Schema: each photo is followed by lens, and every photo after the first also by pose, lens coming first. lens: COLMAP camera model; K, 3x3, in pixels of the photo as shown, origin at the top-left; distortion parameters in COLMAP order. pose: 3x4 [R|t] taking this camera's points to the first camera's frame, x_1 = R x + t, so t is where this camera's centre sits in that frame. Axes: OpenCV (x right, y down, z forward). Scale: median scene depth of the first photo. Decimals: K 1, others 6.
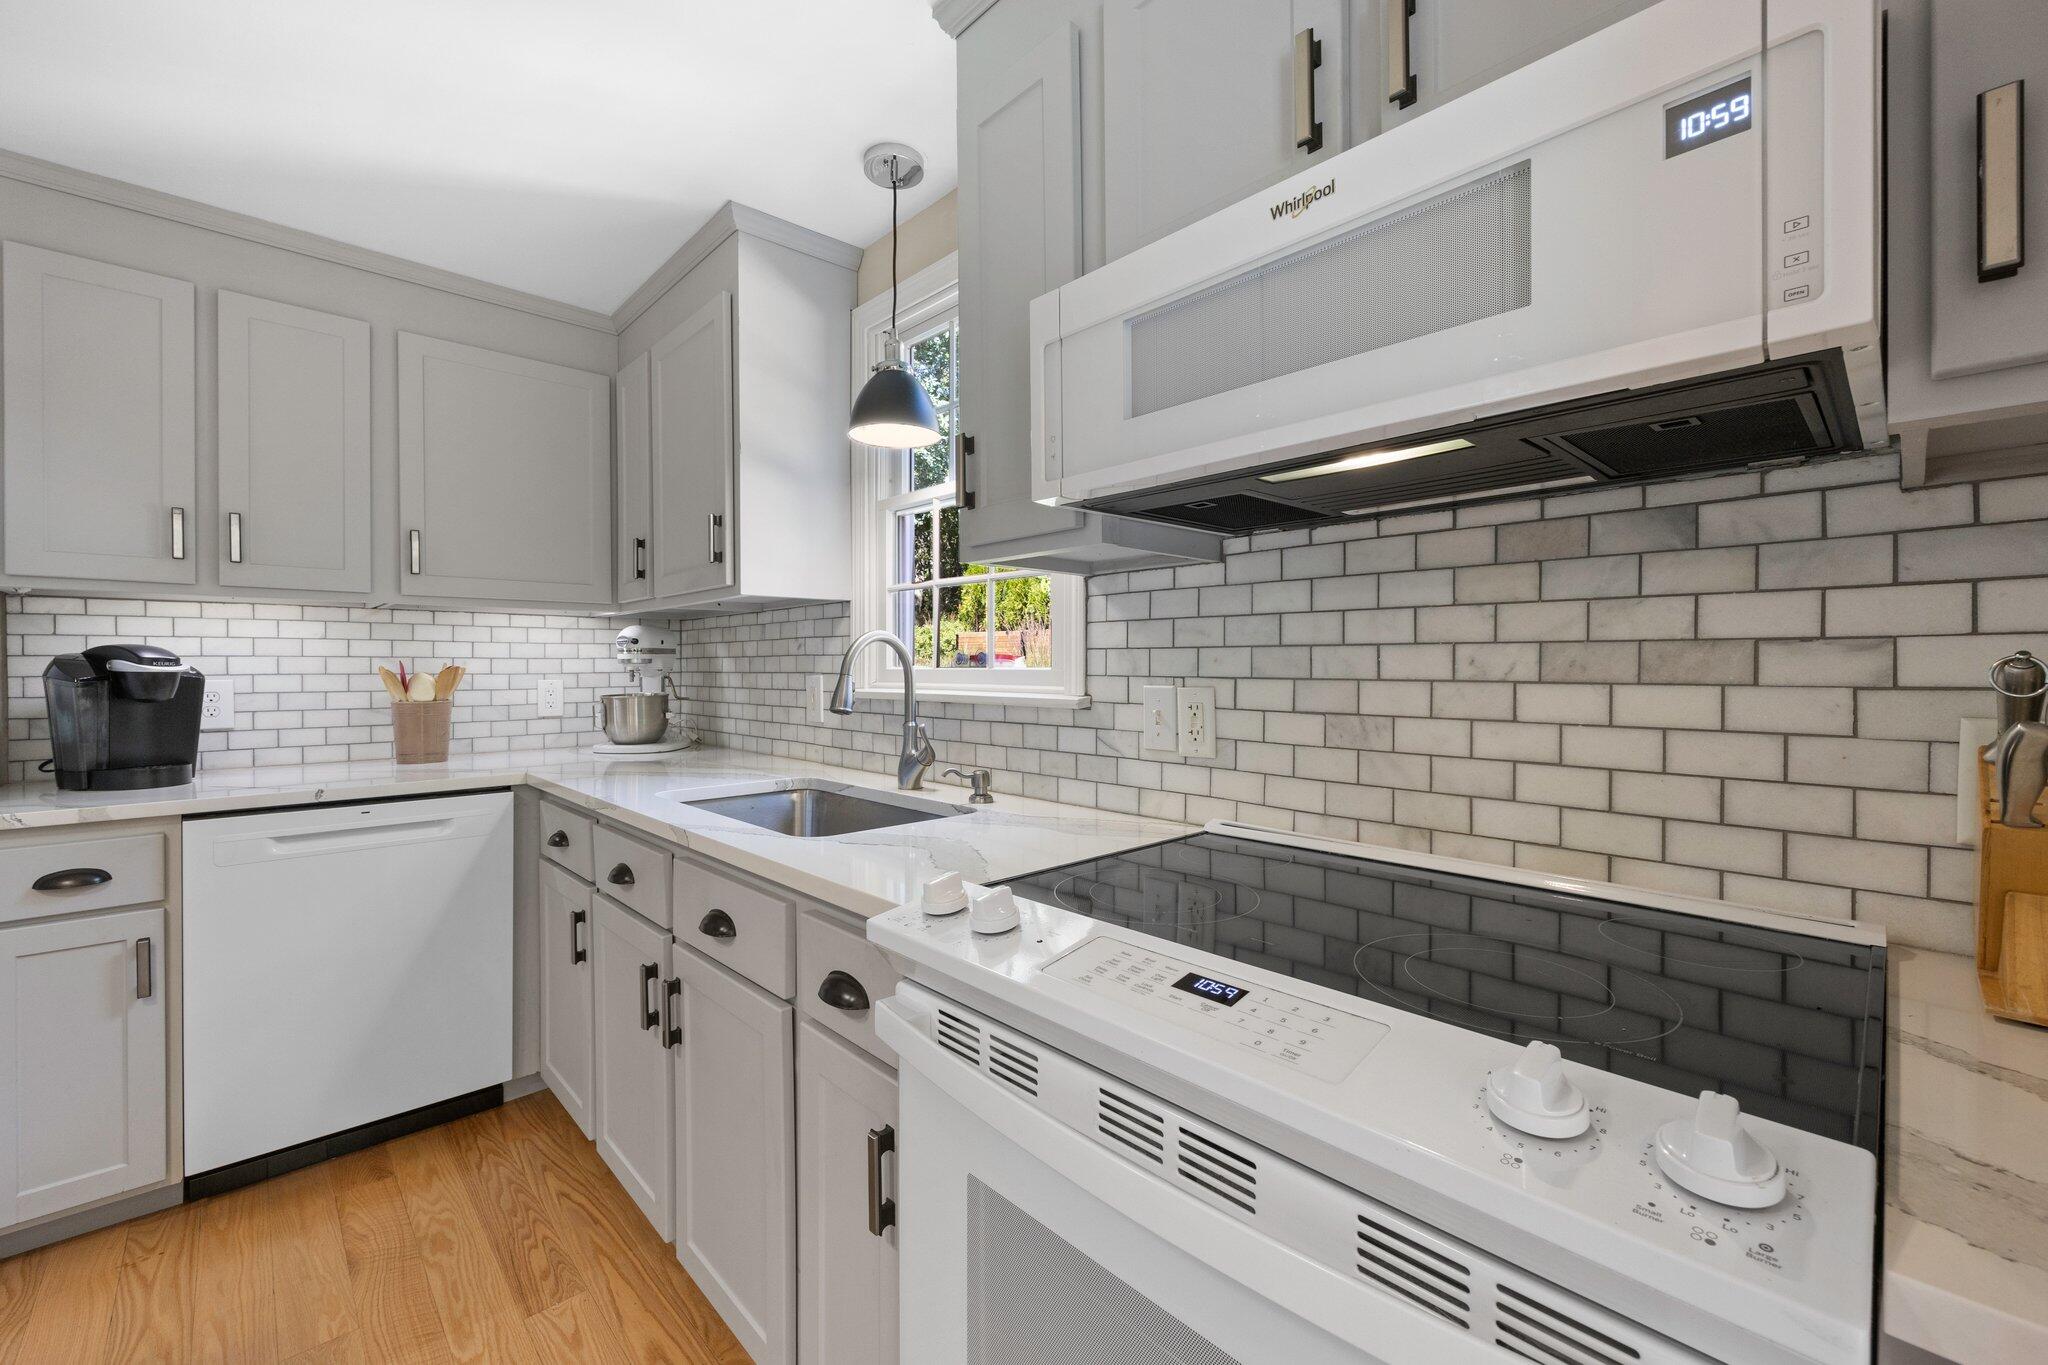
lens RADIAL K [[826.5, 0, 1021.9], [0, 826.5, 668.0], [0, 0, 1]] dist [0.001176, 0.000184]
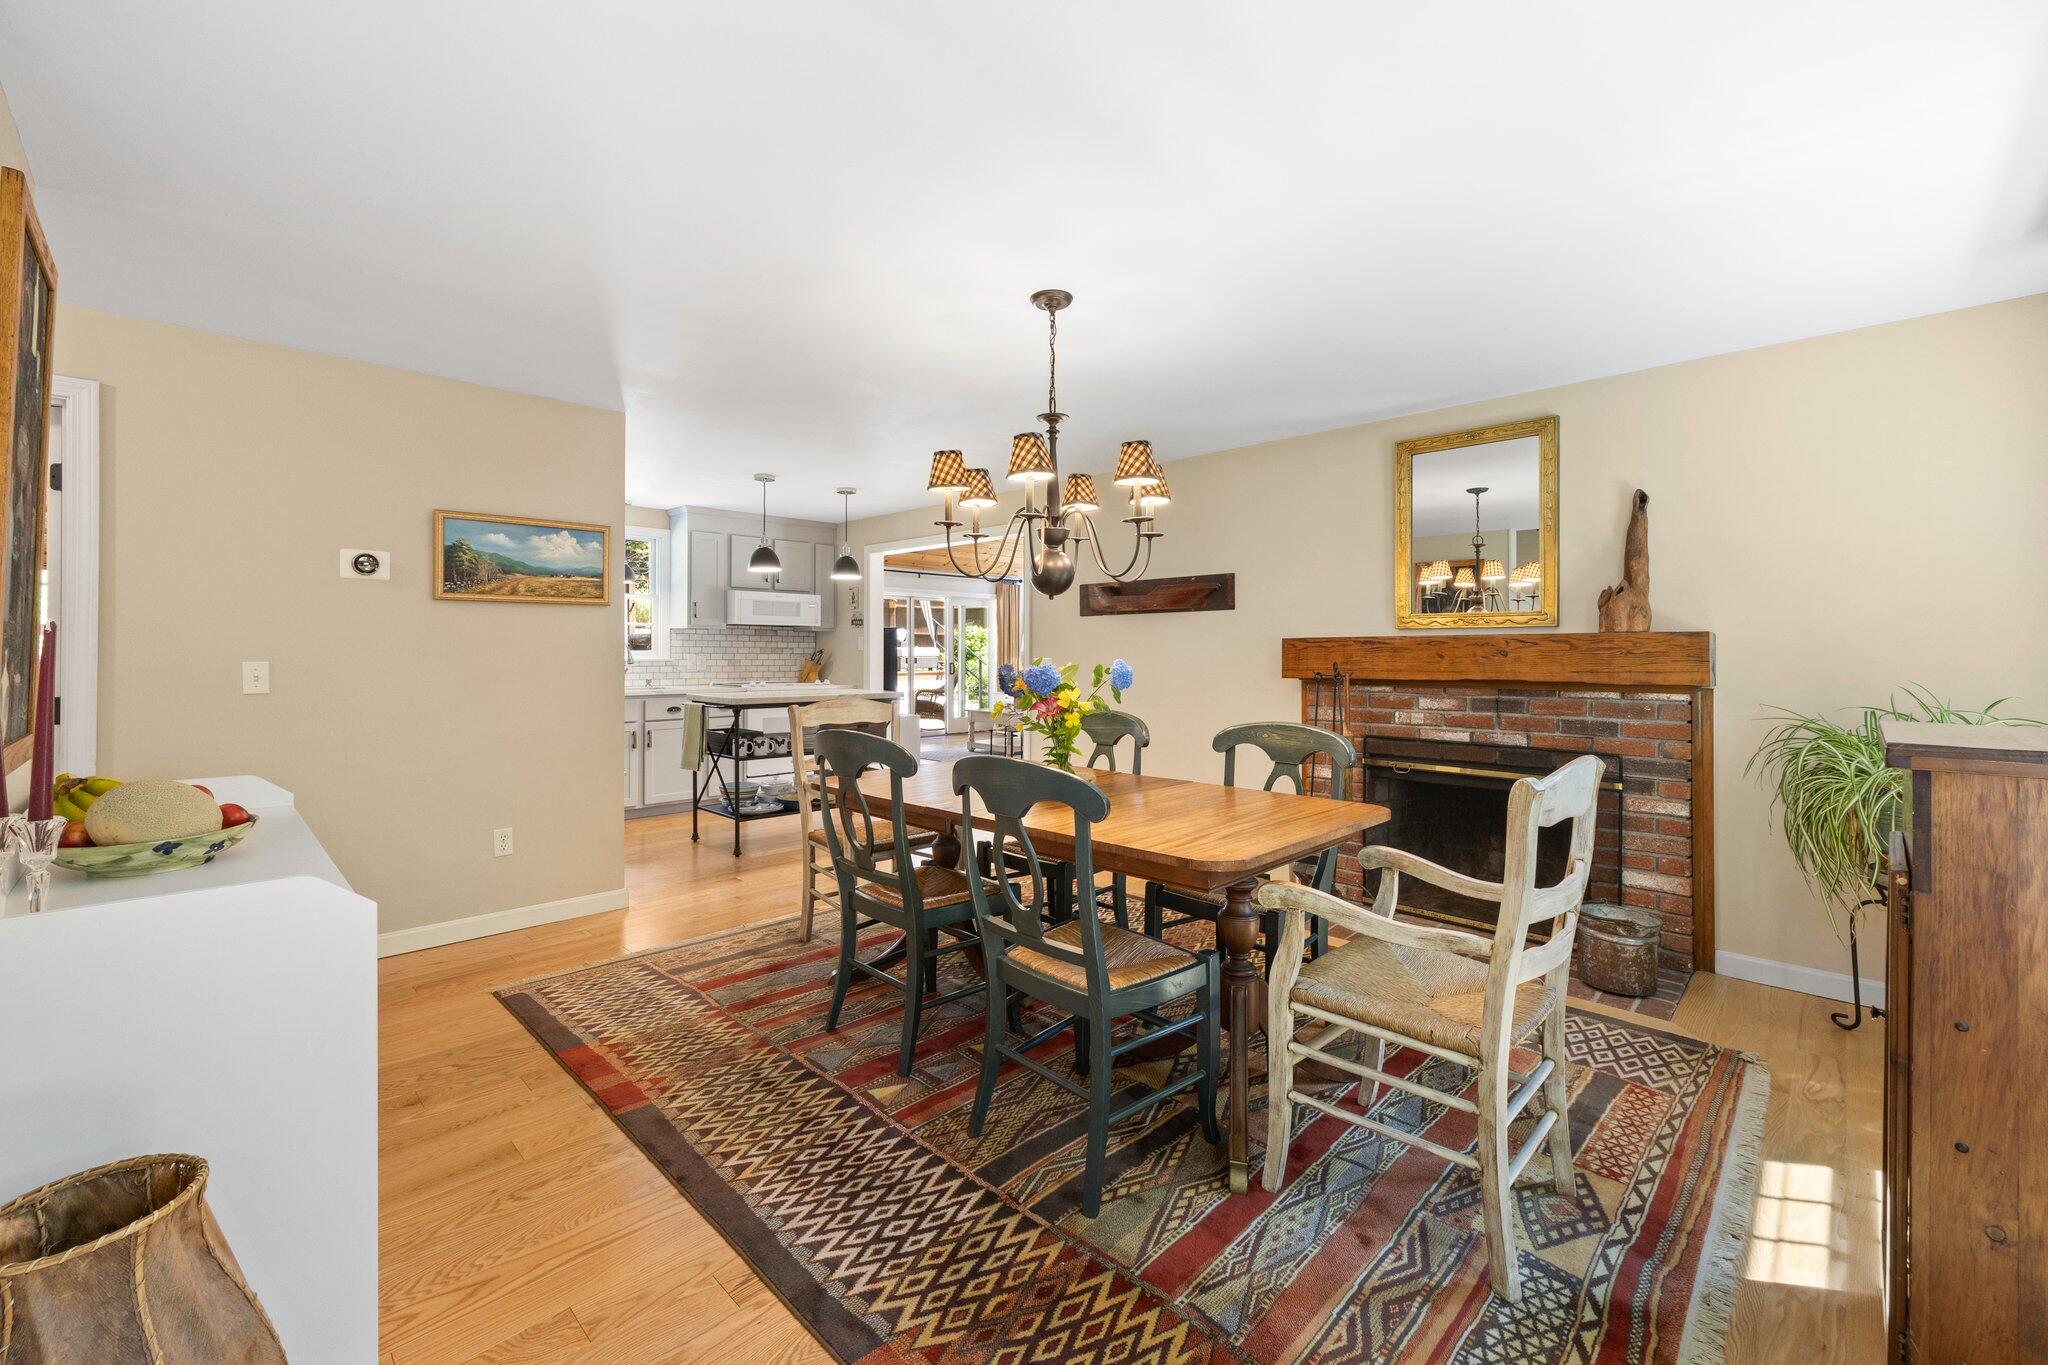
lens RADIAL K [[834.5, 0, 1020.5], [0, 834.5, 651.8], [0, 0, 1]] dist [0.000030, 0.000014]
pose [[-0.036570, 0.004654, 0.999320, -4.261177], [-0.002098, 0.999987, -0.004734, 0.020890], [-0.999329, -0.002269, -0.036560, -0.586598]]
